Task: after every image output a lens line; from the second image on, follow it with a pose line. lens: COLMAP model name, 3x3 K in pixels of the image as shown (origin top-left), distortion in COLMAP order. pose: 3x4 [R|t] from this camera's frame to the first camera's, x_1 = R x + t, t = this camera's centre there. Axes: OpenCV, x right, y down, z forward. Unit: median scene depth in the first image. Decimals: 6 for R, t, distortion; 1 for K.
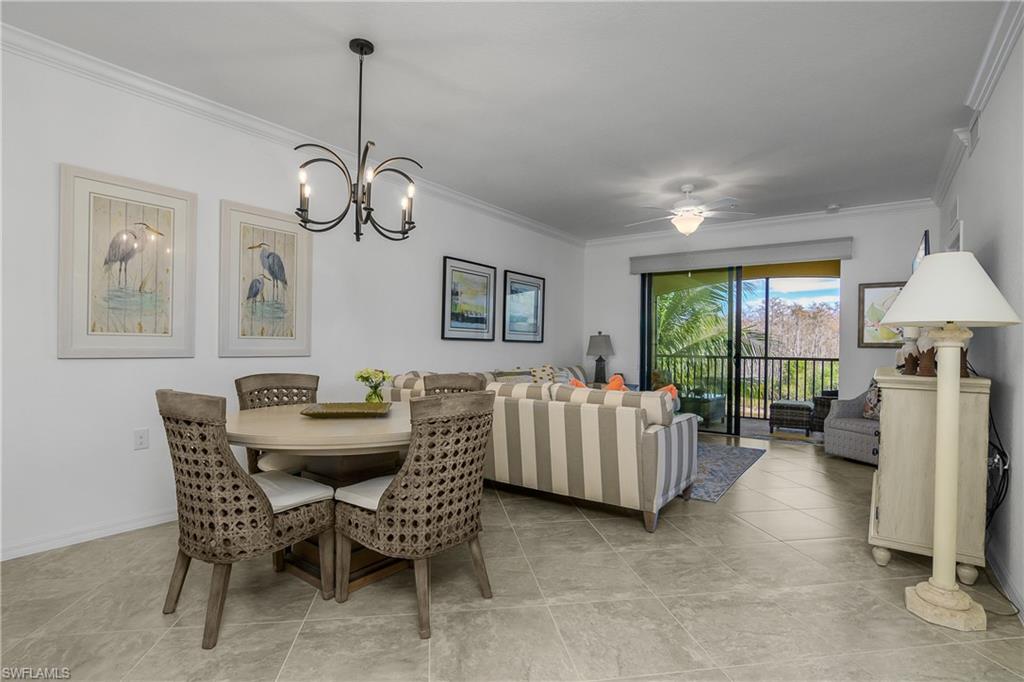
lens RADIAL K [[512.0, 0, 501.1], [0, 512.0, 346.4], [0, 0, 1]] dist [-0.023756, 0.004289]
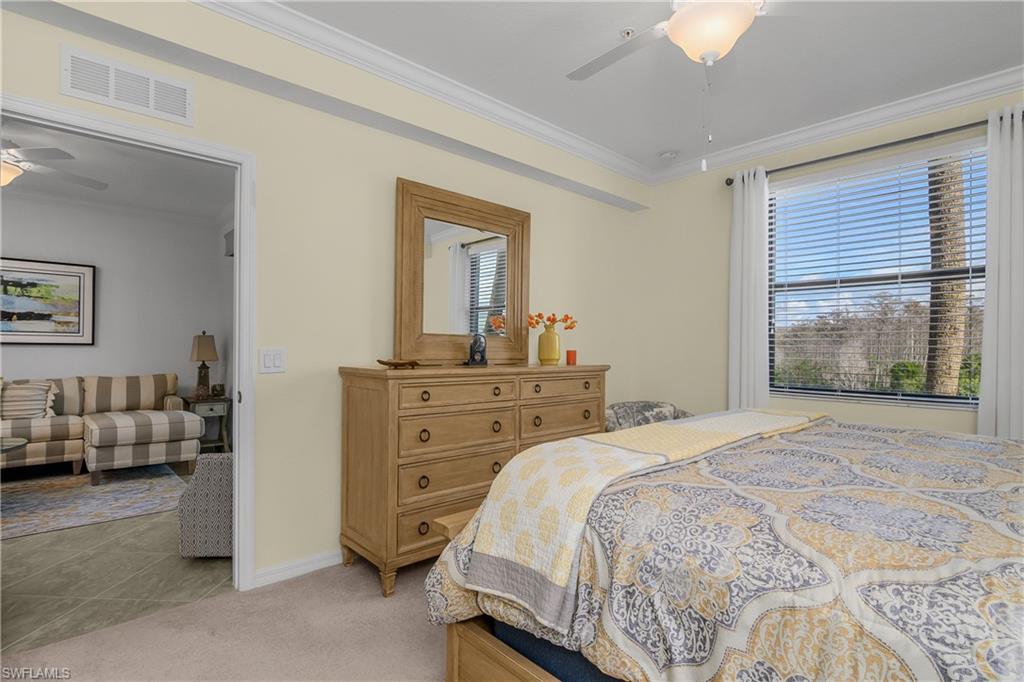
lens RADIAL K [[512.0, 0, 512.1], [0, 512.0, 348.6], [0, 0, 1]] dist [-0.023756, 0.004289]
pose [[0.978778, -0.005114, -0.204860, 1.054979], [0.004313, 0.999981, -0.004356, 0.004579], [0.204878, 0.003380, 0.978782, 0.422375]]
